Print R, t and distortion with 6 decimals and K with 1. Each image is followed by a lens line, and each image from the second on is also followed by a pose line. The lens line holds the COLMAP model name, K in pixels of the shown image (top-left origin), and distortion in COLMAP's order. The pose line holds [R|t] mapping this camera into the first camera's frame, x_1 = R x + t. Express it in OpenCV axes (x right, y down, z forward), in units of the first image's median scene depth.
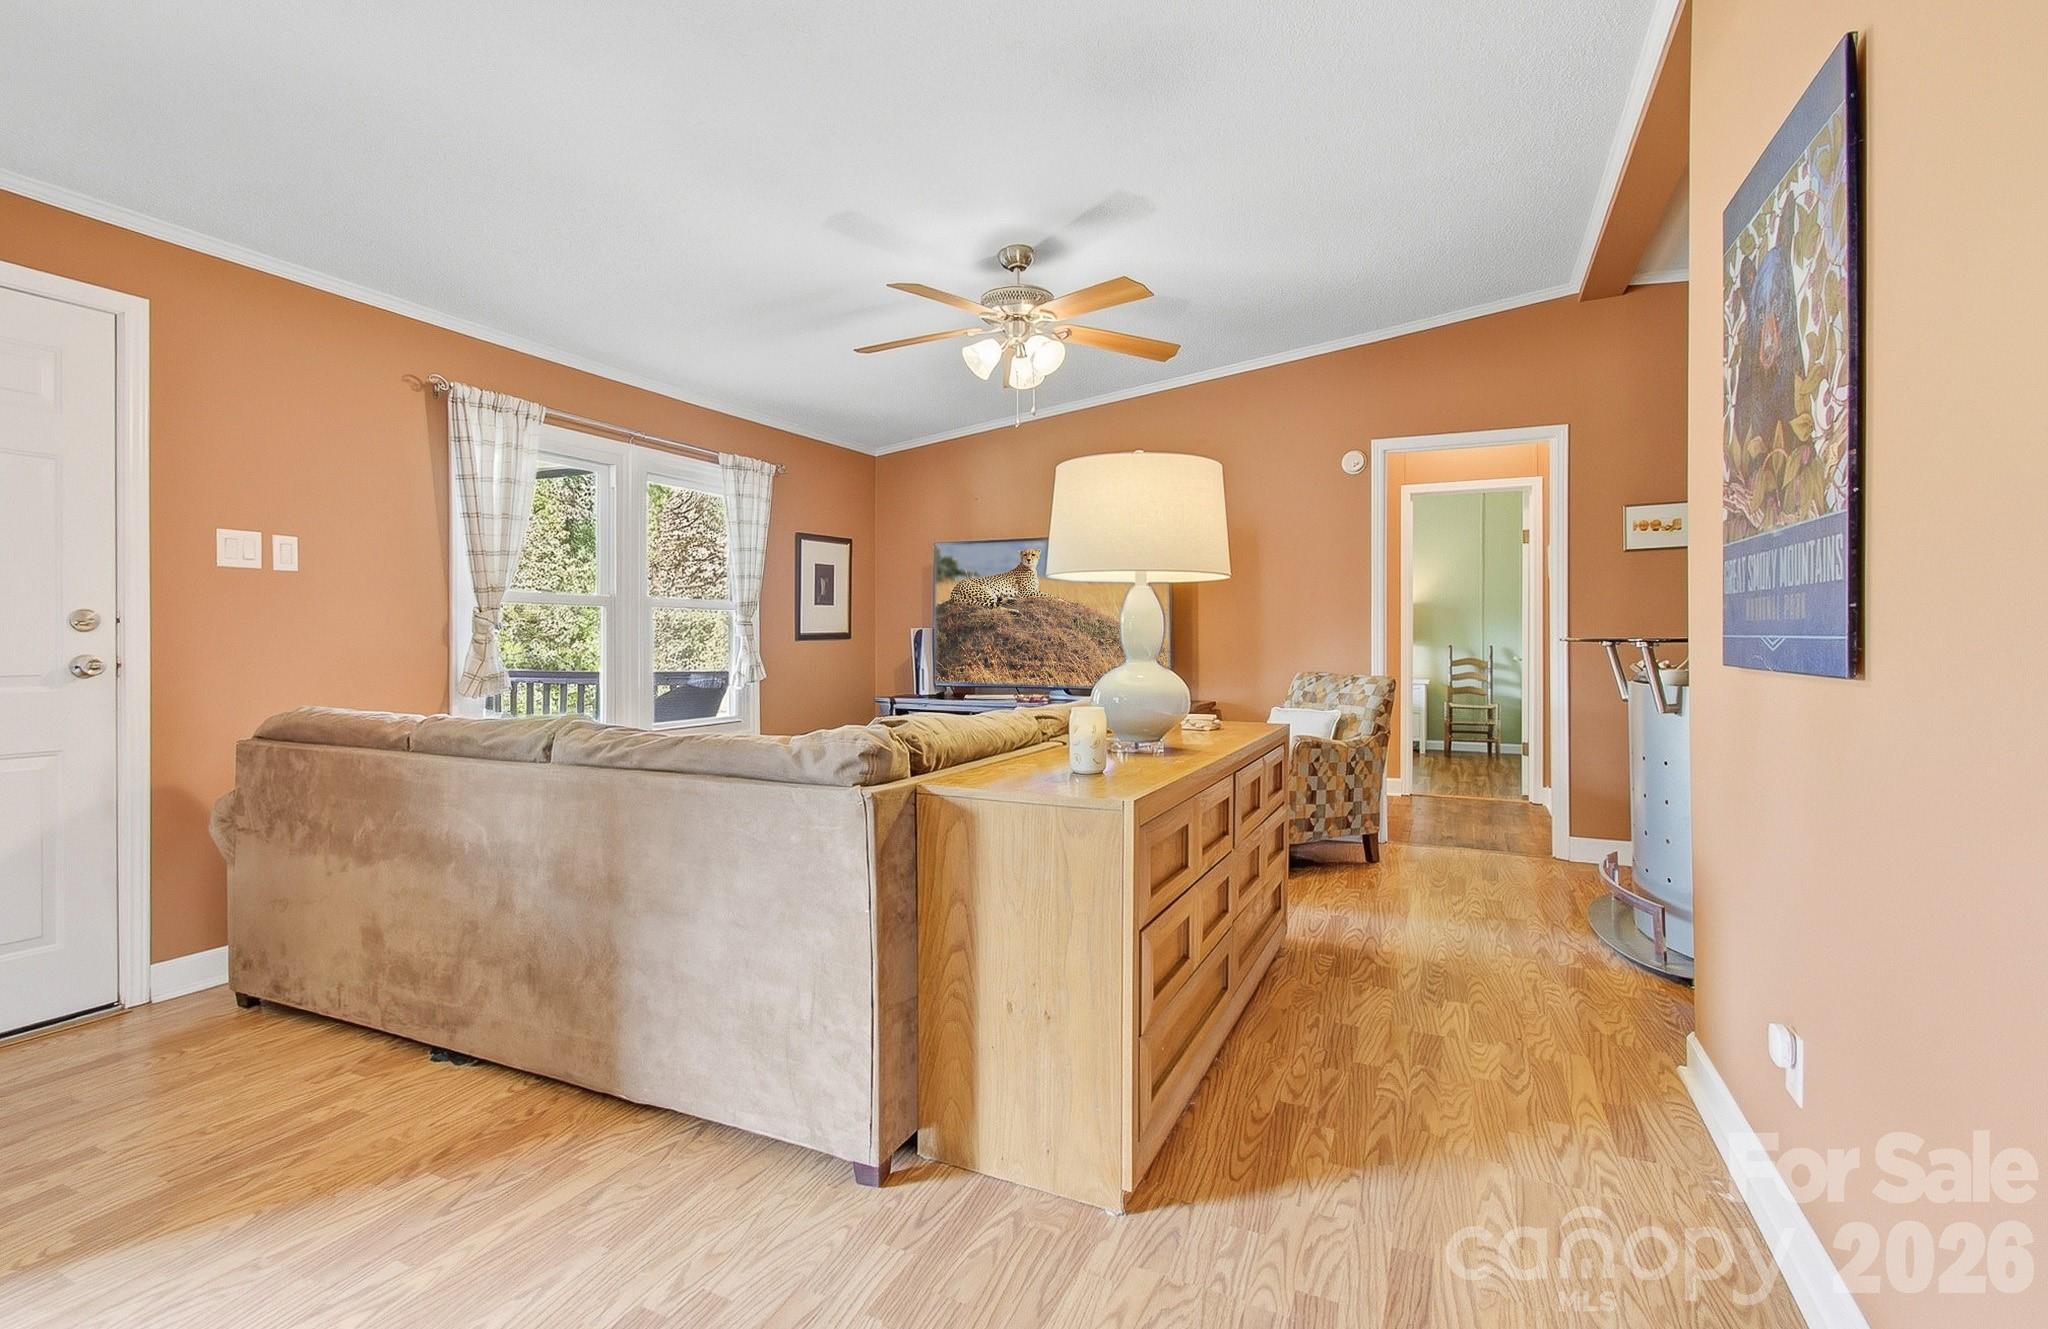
lens RADIAL K [[907.2, 0, 1022.4], [0, 907.2, 653.3], [0, 0, 1]] dist [0.001733, 0.000148]
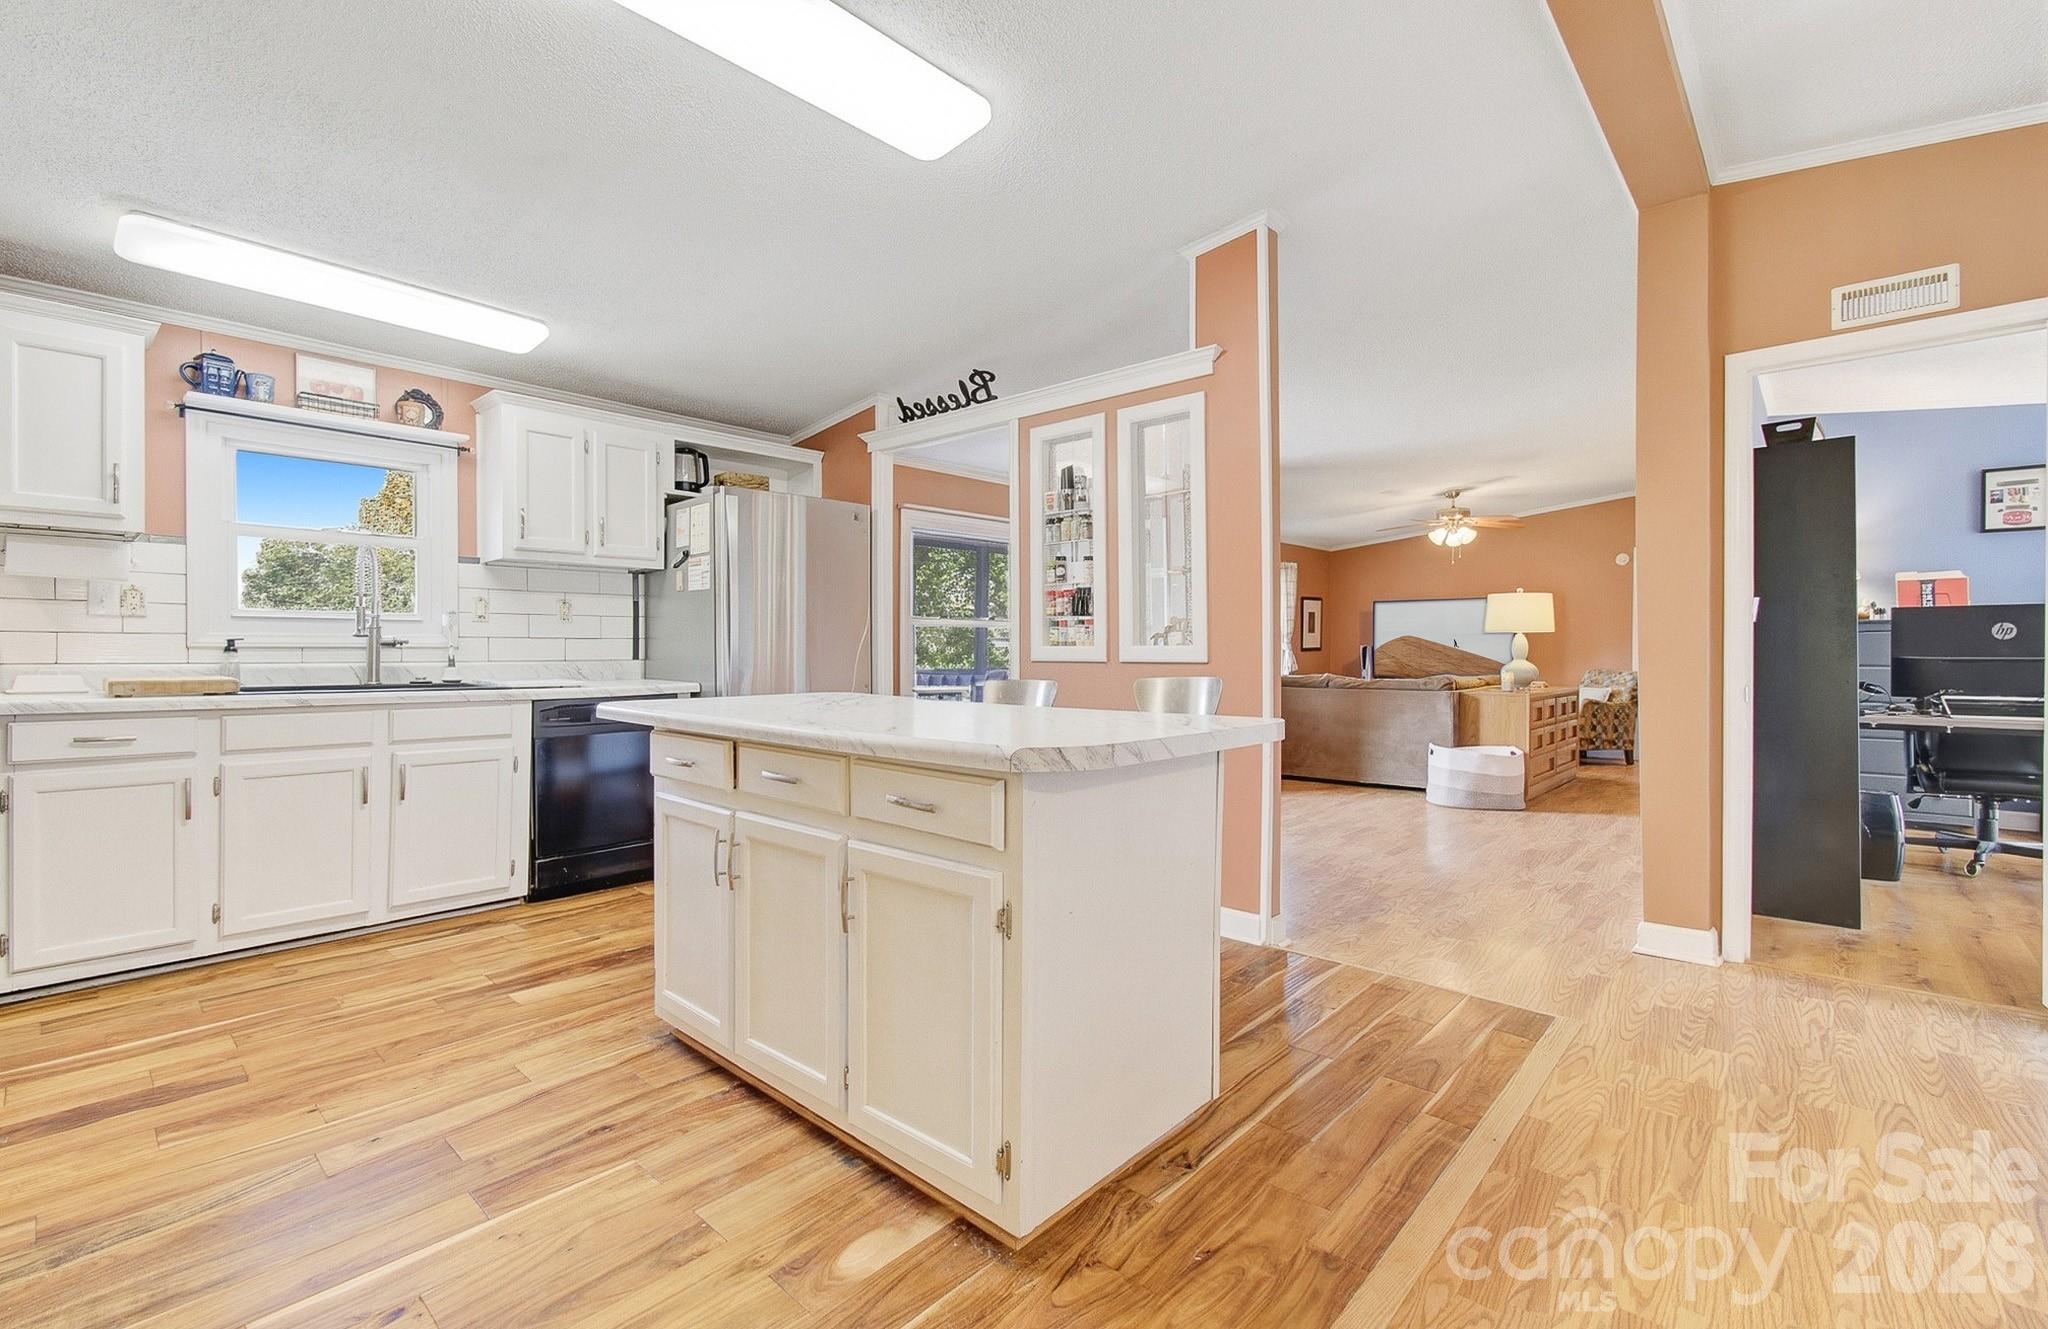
lens RADIAL K [[907.2, 0, 1027.9], [0, 907.2, 656.3], [0, 0, 1]] dist [0.001733, 0.000148]
pose [[0.959345, 0.006192, -0.282168, -0.332119], [-0.007626, 0.999963, -0.003984, 0.010385], [0.282133, 0.005974, 0.959357, -1.330474]]
